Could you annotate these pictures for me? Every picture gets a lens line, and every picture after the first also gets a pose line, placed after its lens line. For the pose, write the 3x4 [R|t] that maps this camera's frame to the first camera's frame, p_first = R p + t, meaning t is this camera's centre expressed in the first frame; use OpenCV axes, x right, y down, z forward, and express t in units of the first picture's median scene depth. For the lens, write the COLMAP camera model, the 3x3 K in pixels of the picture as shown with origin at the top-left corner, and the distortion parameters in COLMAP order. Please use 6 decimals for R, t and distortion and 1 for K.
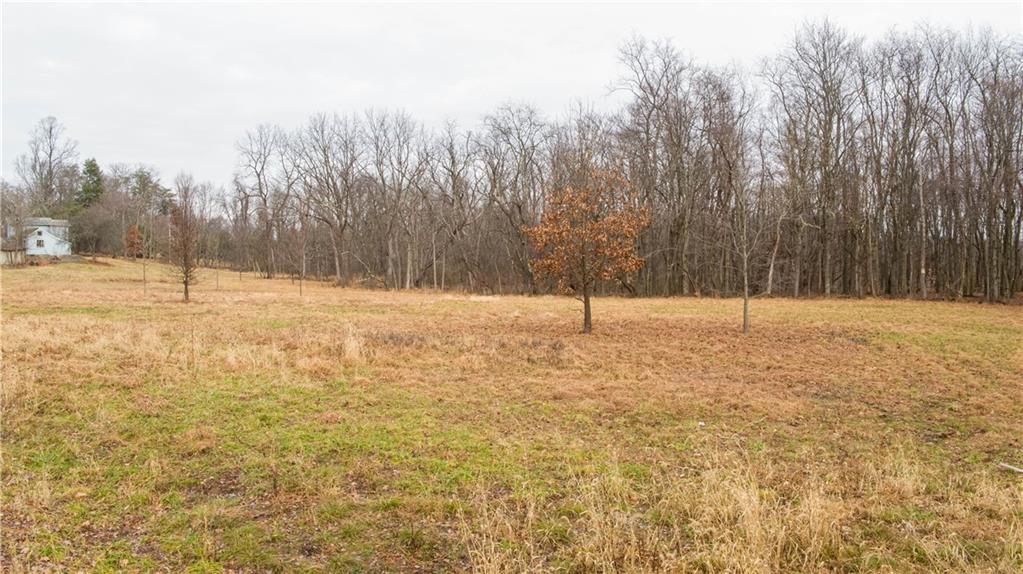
lens RADIAL K [[894.7, 0, 511.5], [0, 894.7, 287.0], [0, 0, 1]] dist [-0.226087, 0.116962]
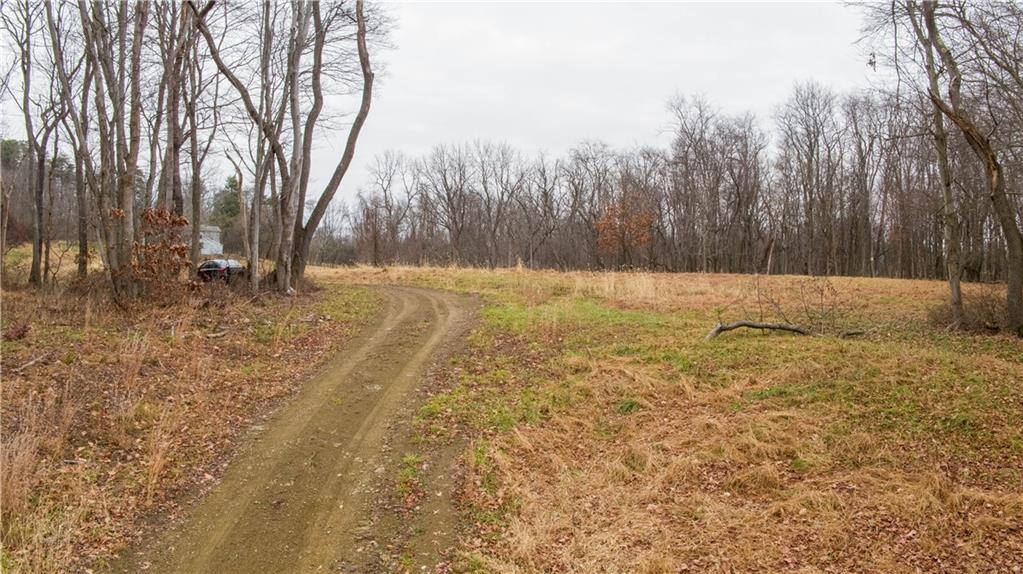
lens RADIAL K [[894.7, 0, 511.5], [0, 894.7, 287.0], [0, 0, 1]] dist [-0.226087, 0.116962]
pose [[0.996135, 0.006082, -0.087628, 0.001897], [-0.007305, 0.999880, -0.013642, 0.031643], [0.087534, 0.014229, 0.996060, -0.304269]]
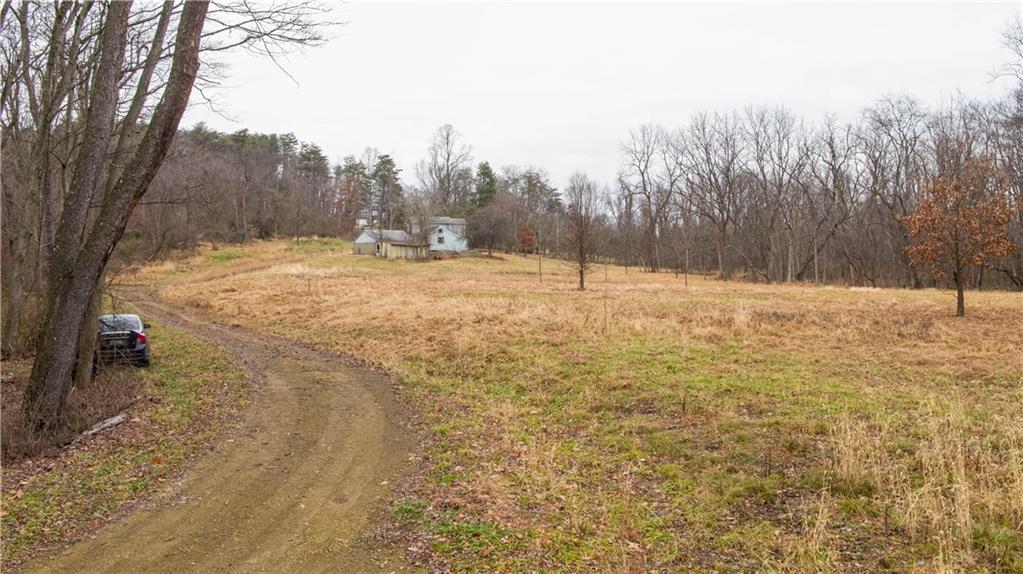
lens RADIAL K [[894.7, 0, 511.5], [0, 894.7, 287.0], [0, 0, 1]] dist [-0.226087, 0.116962]
pose [[0.912075, 0.007147, -0.409960, 0.003708], [-0.005903, 0.999973, 0.004298, 0.004982], [0.409980, -0.001500, 0.912093, -0.034893]]
